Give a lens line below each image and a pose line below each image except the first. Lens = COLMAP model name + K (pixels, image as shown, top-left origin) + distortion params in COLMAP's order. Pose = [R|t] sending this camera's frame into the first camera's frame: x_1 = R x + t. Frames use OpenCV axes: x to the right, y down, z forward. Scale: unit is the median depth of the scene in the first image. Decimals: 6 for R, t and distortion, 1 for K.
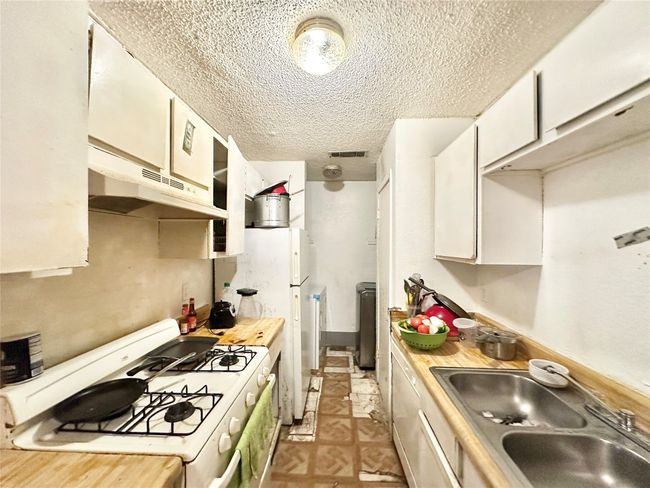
lens RADIAL K [[257.8, 0, 325.6], [0, 257.8, 243.2], [0, 0, 1]] dist [-0.001872, 0.000142]
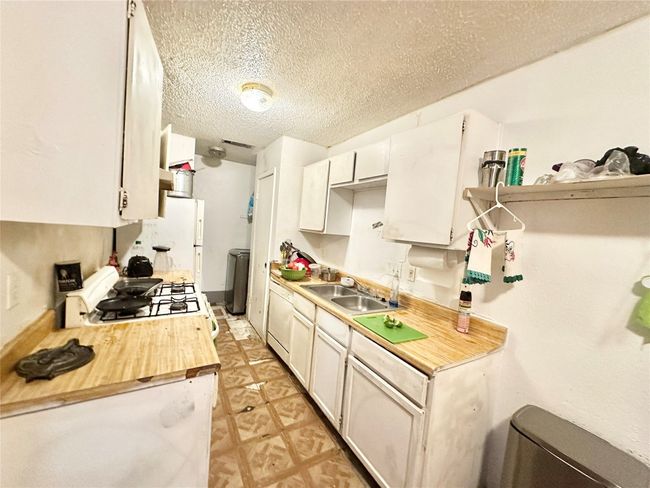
lens RADIAL K [[257.8, 0, 325.6], [0, 257.8, 243.2], [0, 0, 1]] dist [-0.001872, 0.000142]
pose [[0.827224, 0.031932, 0.560964, -0.388011], [-0.084919, 0.994020, 0.068644, 0.014829], [-0.555418, -0.104421, 0.824989, -0.490578]]
